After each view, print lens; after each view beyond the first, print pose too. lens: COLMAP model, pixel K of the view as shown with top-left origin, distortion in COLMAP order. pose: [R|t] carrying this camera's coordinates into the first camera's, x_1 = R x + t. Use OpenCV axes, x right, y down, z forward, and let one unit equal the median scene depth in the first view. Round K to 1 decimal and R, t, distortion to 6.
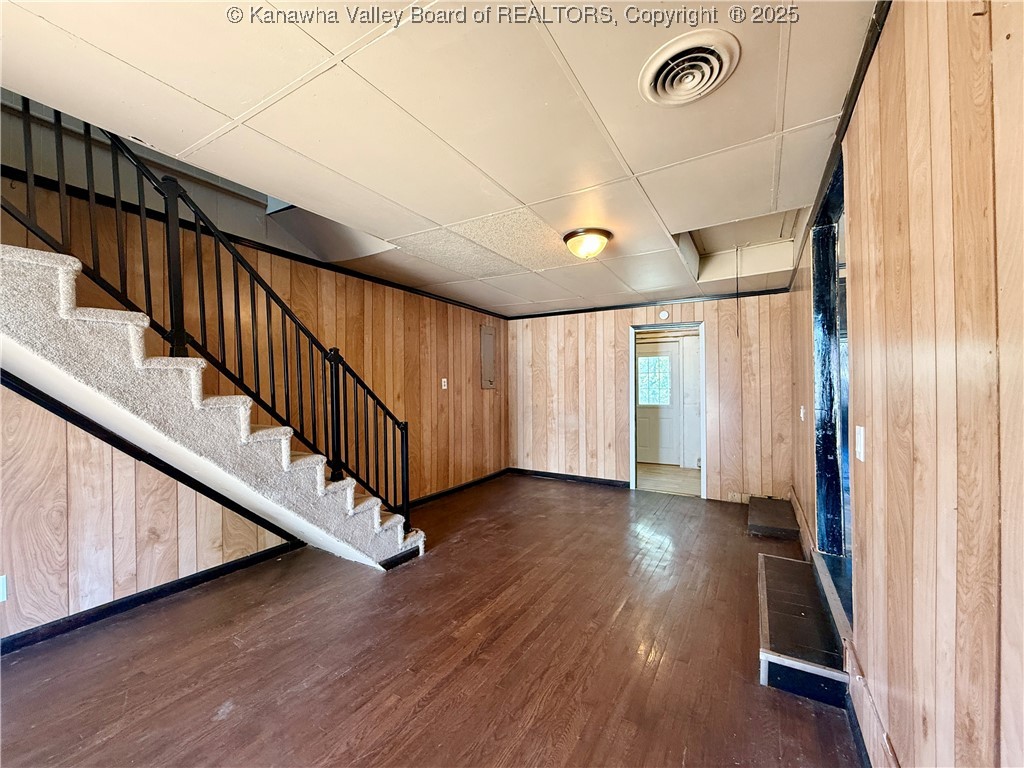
lens RADIAL K [[408.2, 0, 515.8], [0, 408.2, 386.4], [0, 0, 1]] dist [0.000515, -0.000189]
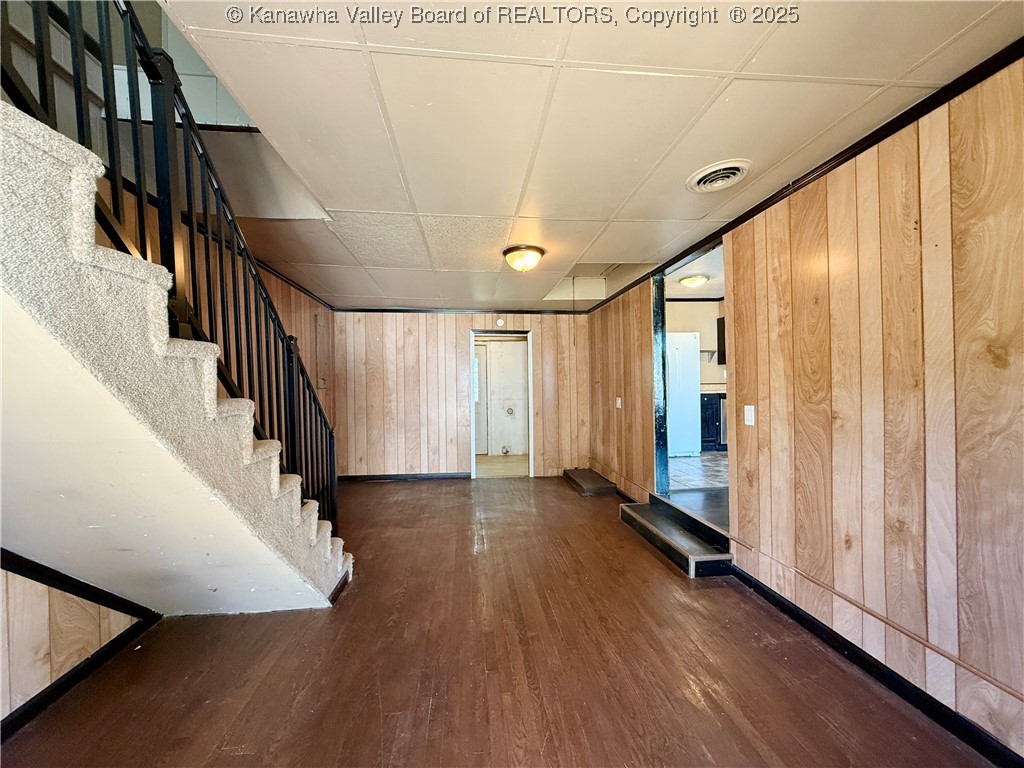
lens RADIAL K [[408.2, 0, 508.9], [0, 408.2, 385.5], [0, 0, 1]] dist [0.000515, -0.000189]
pose [[0.799603, -0.005389, 0.600504, -0.465918], [0.005971, 0.999982, 0.001024, 0.001789], [-0.600499, 0.002767, 0.799621, 0.102905]]
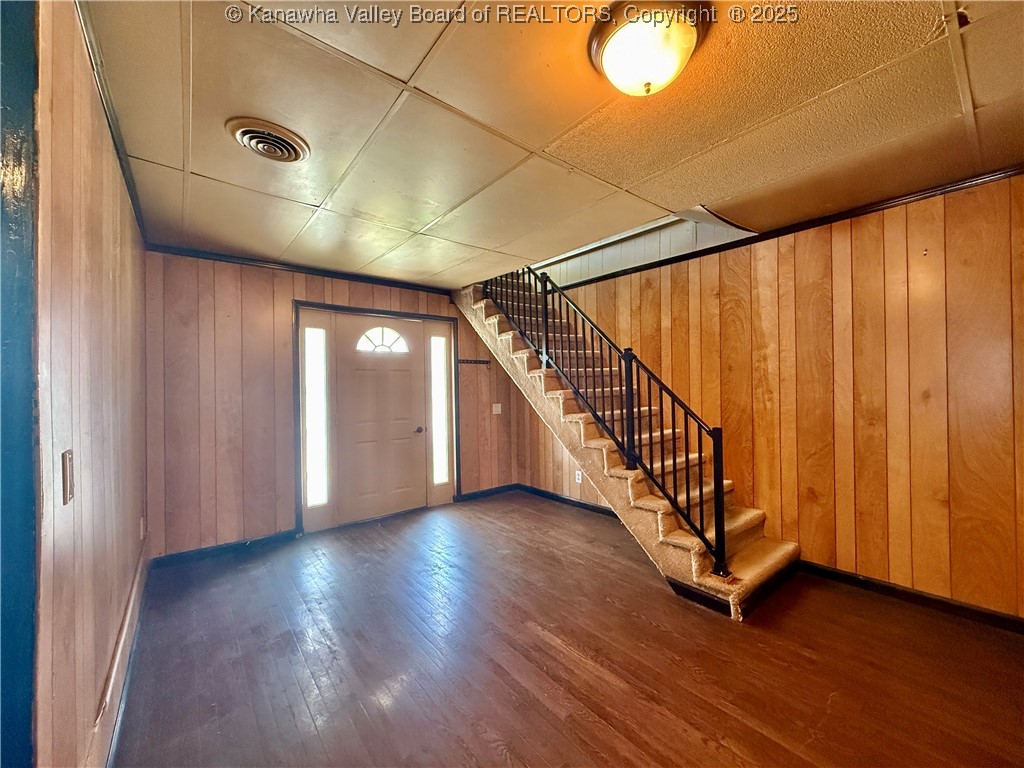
lens RADIAL K [[408.2, 0, 513.5], [0, 408.2, 386.8], [0, 0, 1]] dist [0.000515, -0.000189]
pose [[-0.349674, 0.009284, -0.936826, 0.549237], [0.017830, 0.999836, 0.003254, 0.001887], [0.936702, -0.015565, -0.349782, 0.877344]]
